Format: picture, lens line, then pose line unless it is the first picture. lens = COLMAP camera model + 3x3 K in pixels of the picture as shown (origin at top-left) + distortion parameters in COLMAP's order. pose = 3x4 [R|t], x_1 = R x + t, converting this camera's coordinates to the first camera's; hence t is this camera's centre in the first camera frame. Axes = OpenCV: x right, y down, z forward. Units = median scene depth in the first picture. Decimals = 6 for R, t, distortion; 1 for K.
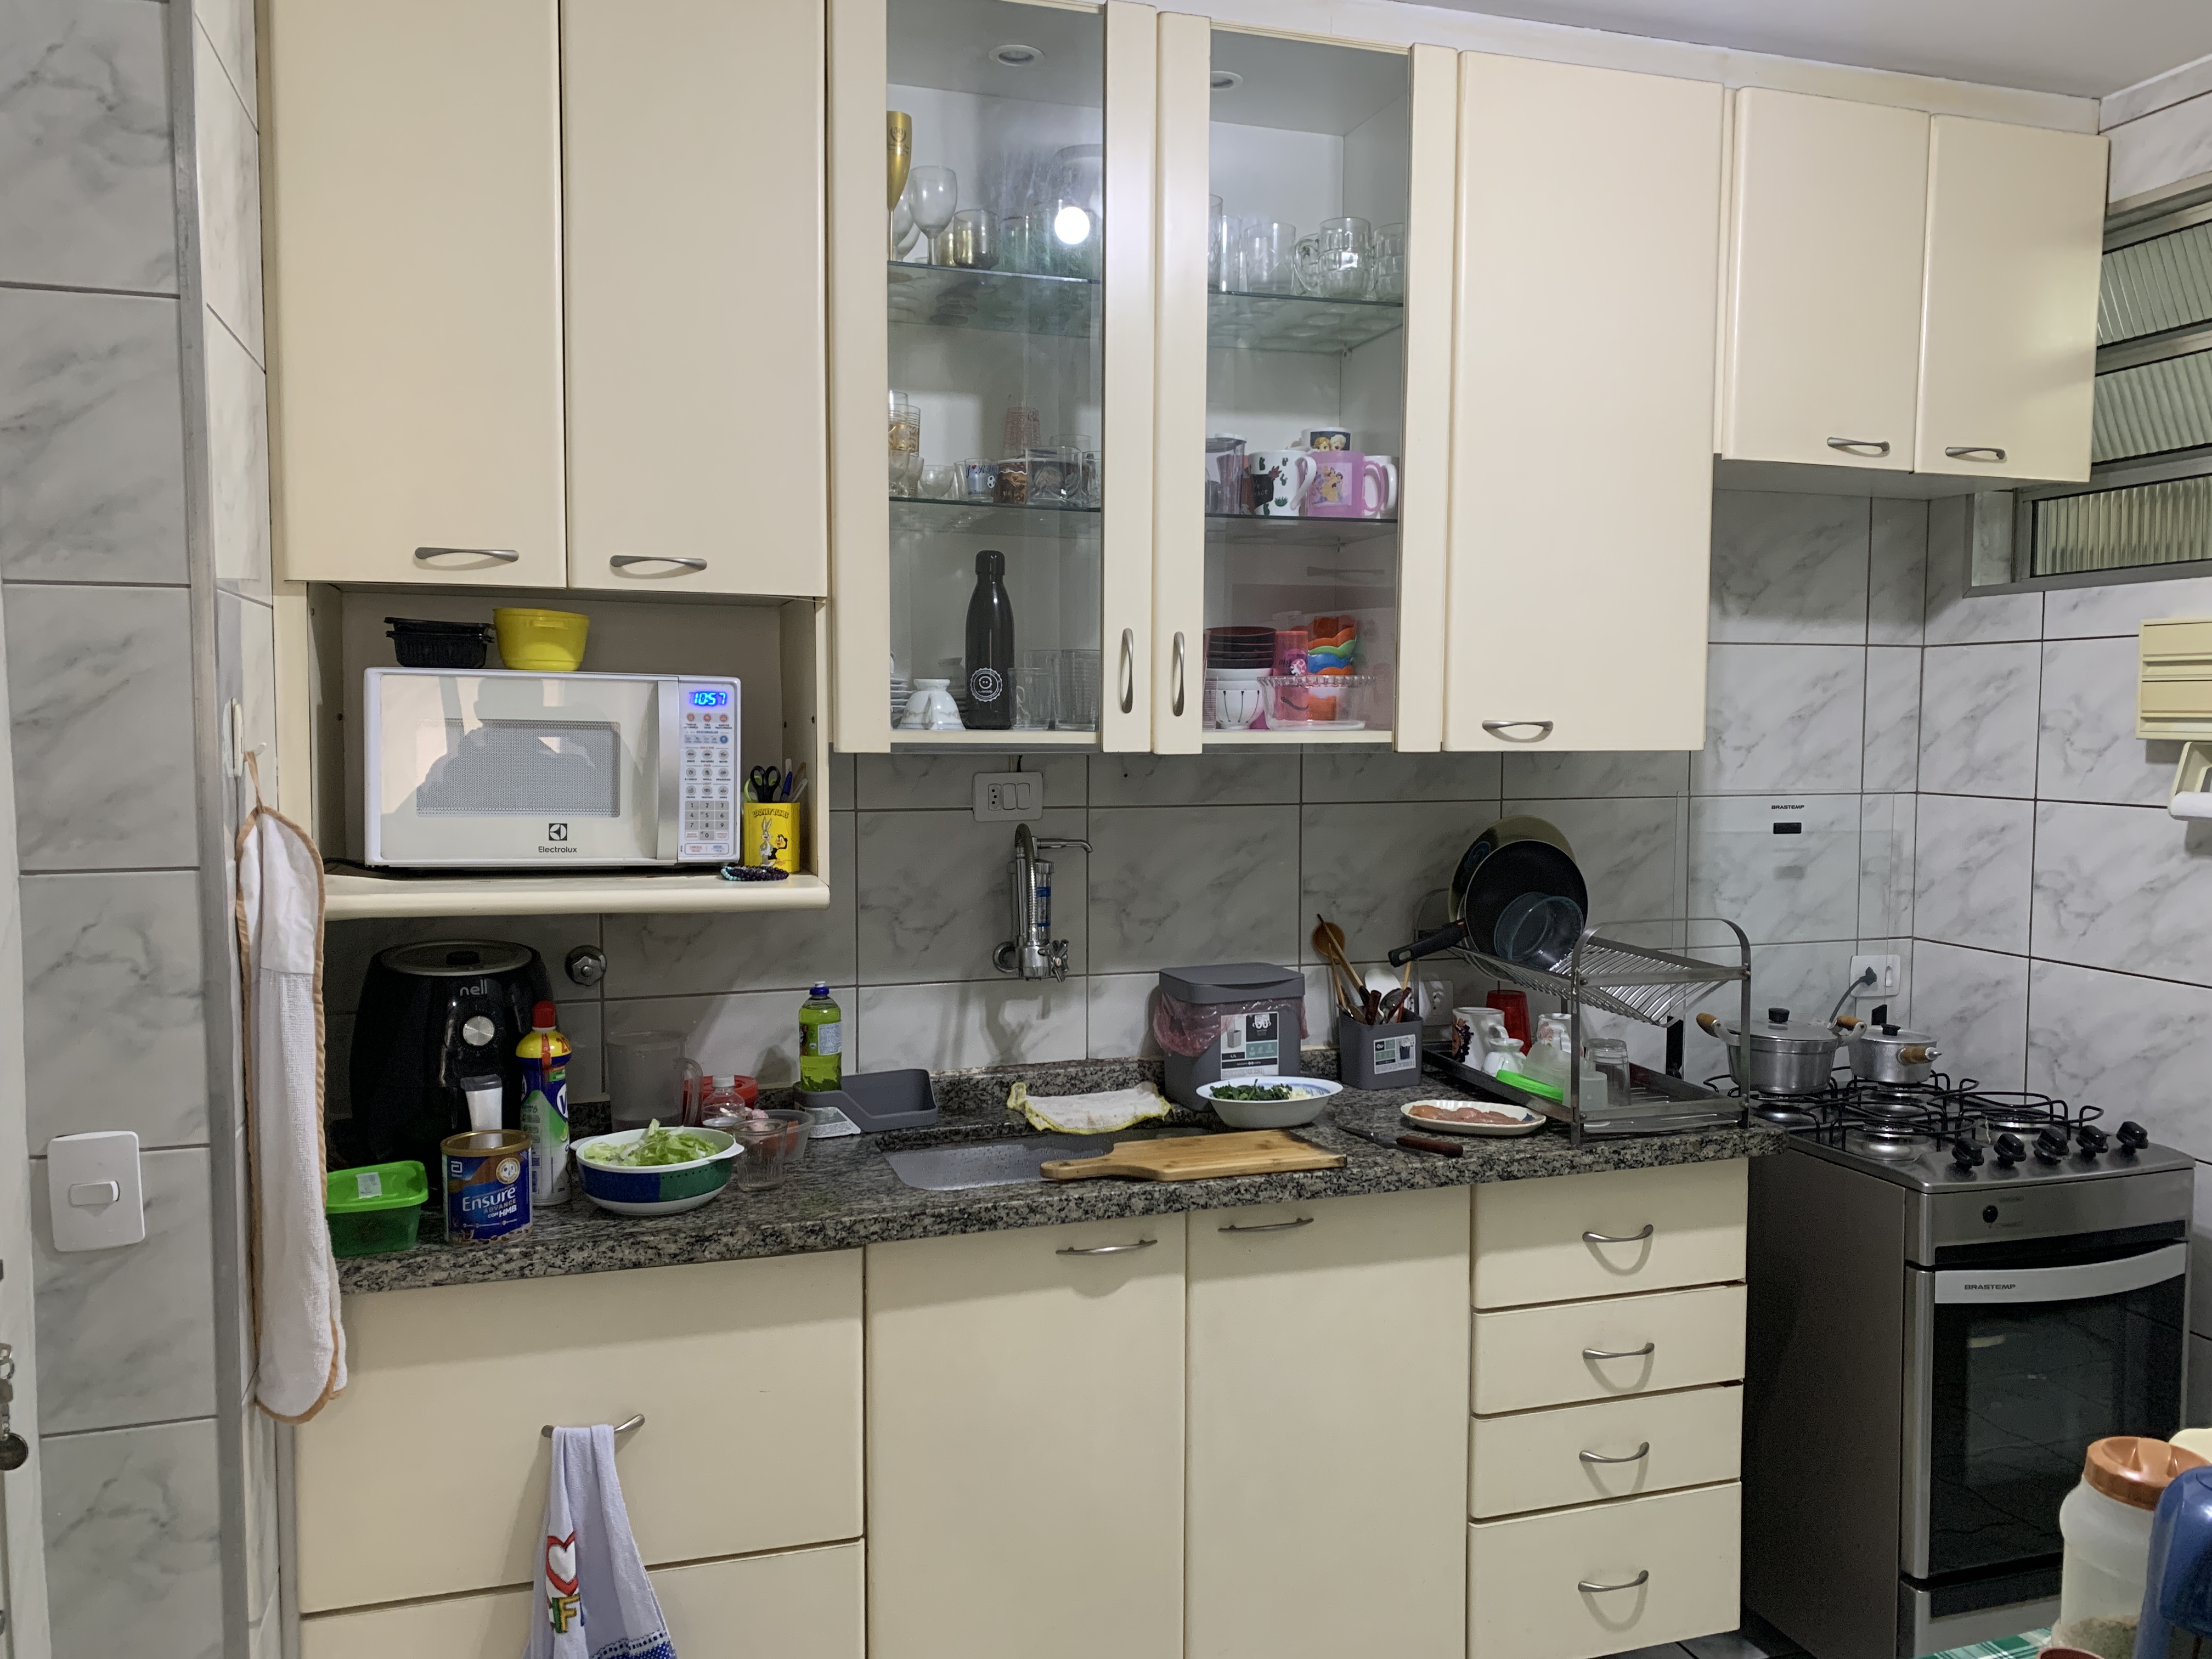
lens RADIAL K [[1698.7, 0, 1105.7], [0, 1698.7, 819.5], [0, 0, 1]] dist [0.032949, -0.040522]
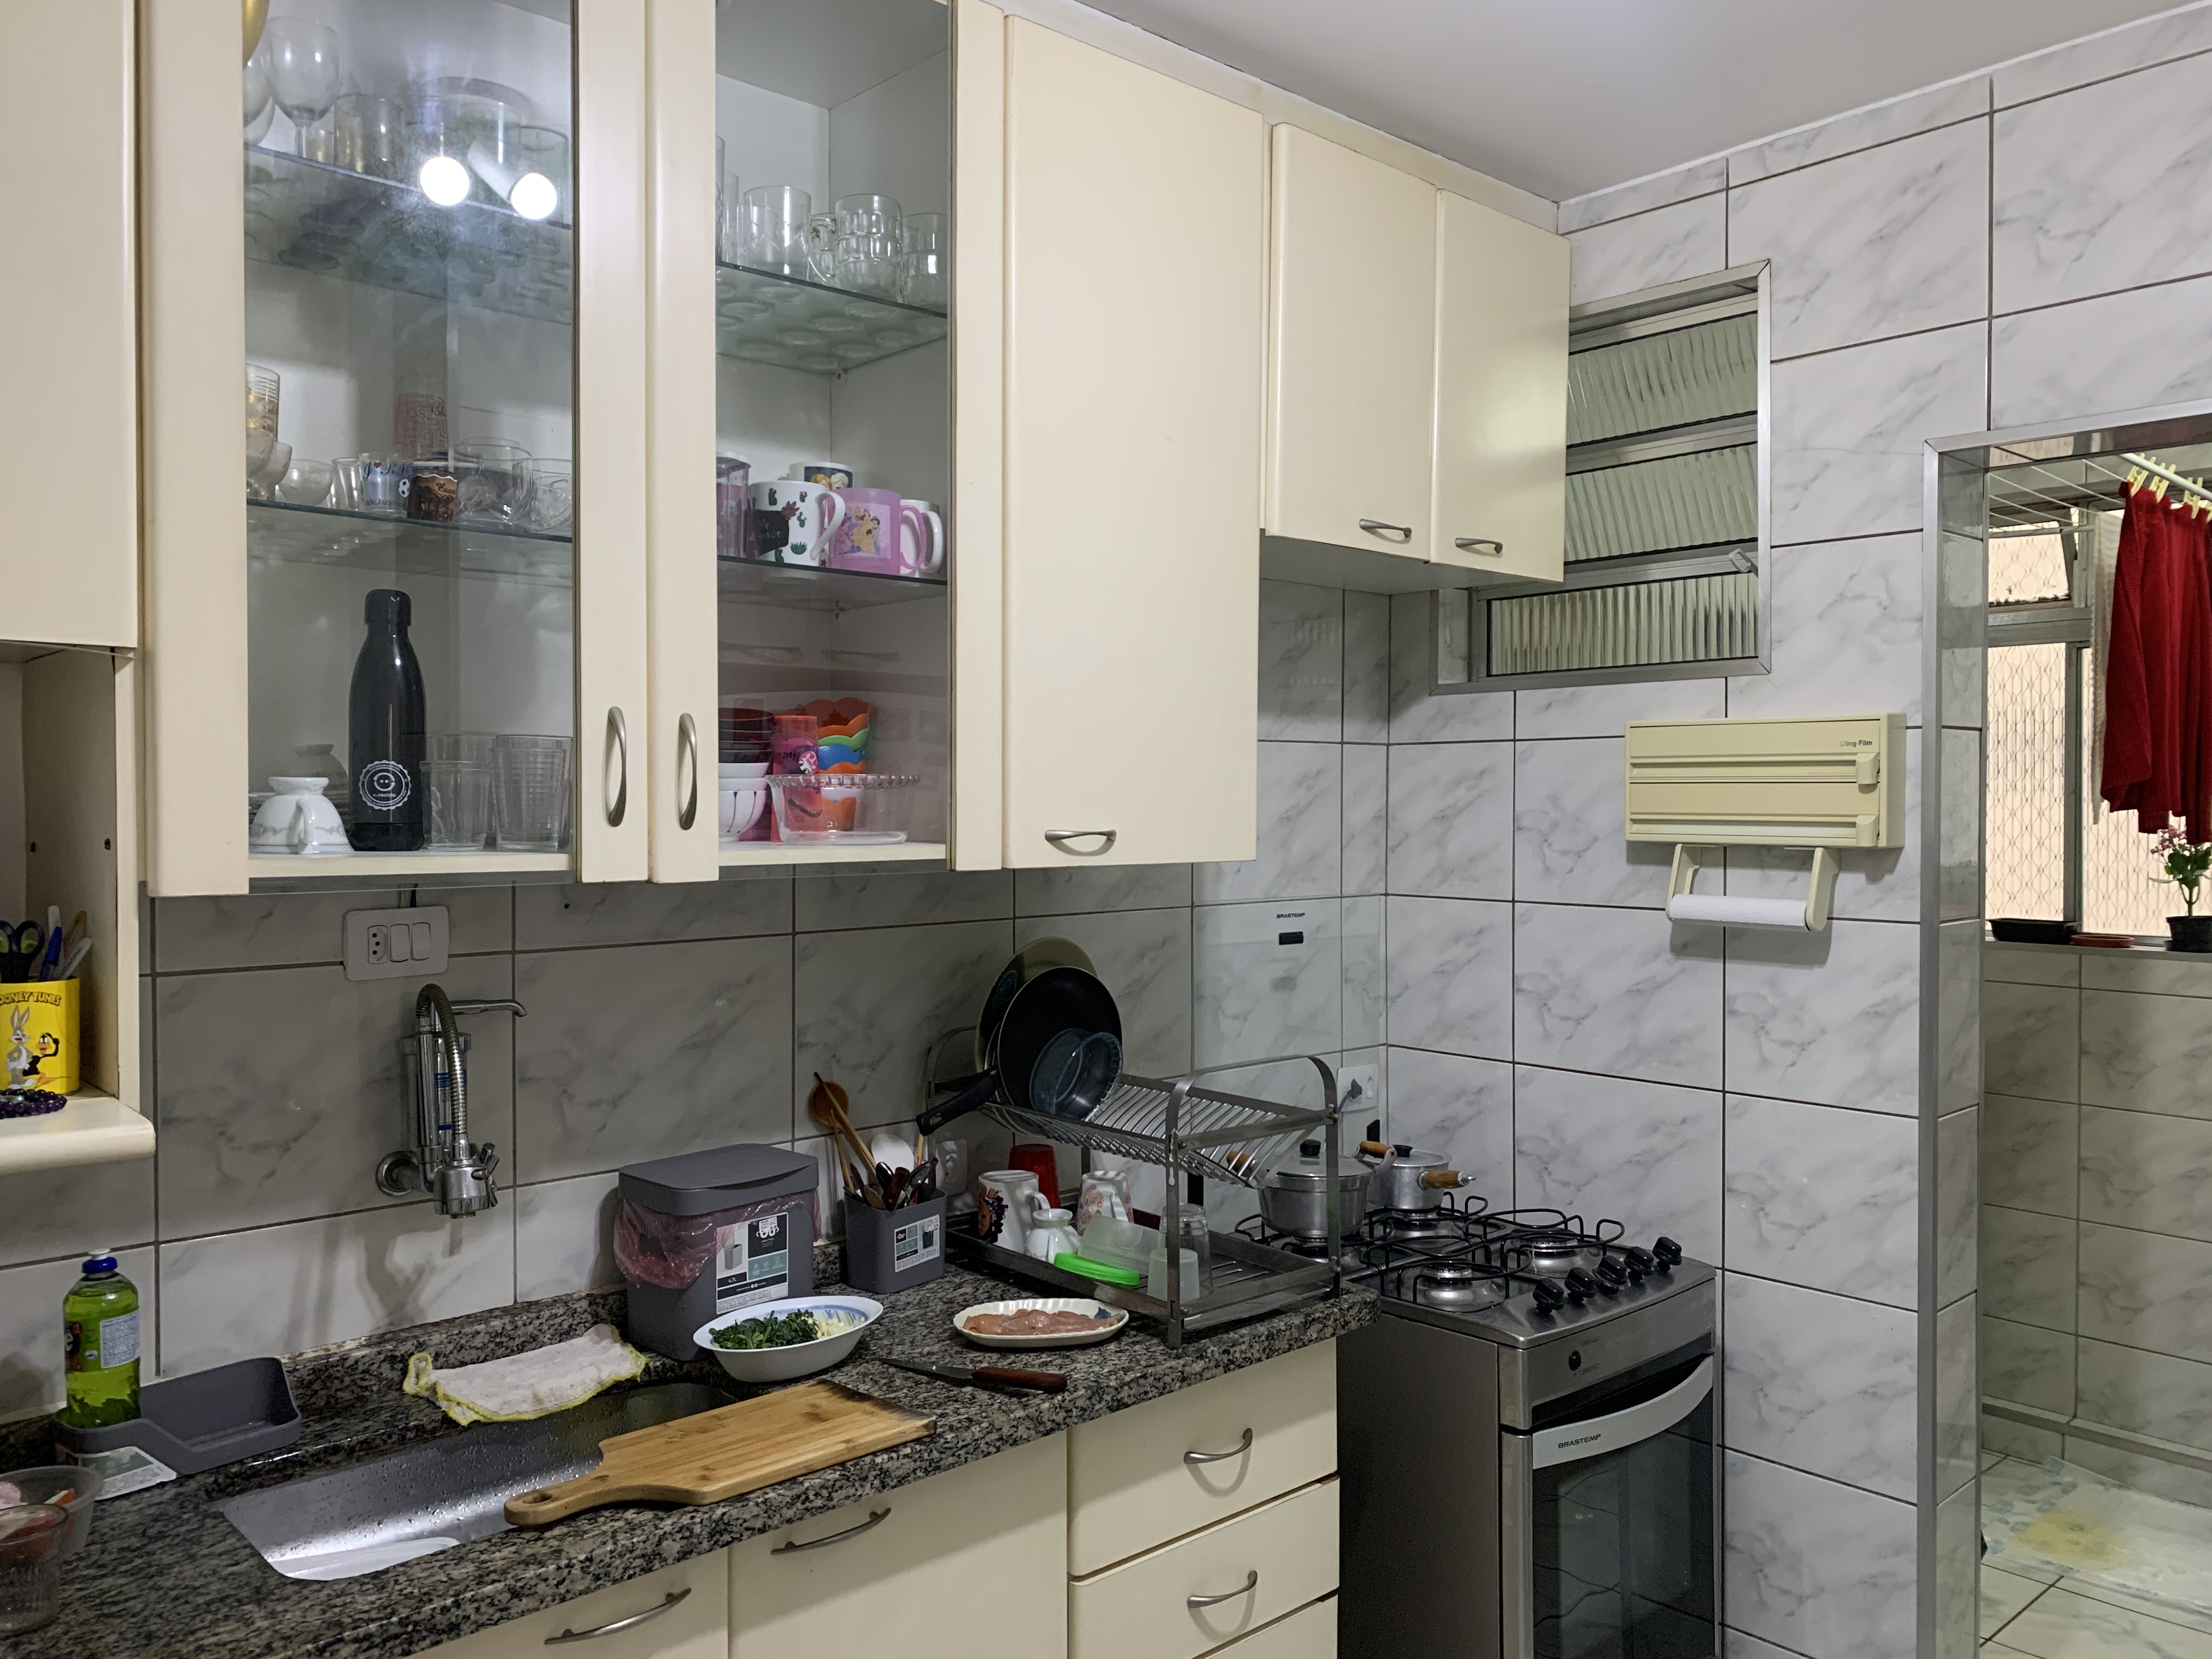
lens RADIAL K [[1698.7, 0, 1112.9], [0, 1698.7, 826.5], [0, 0, 1]] dist [0.032949, -0.040522]
pose [[0.906218, -0.008582, 0.422723, -0.090525], [0.027476, 0.998876, -0.038622, -0.026931], [-0.421916, 0.046615, 0.905436, 0.243317]]
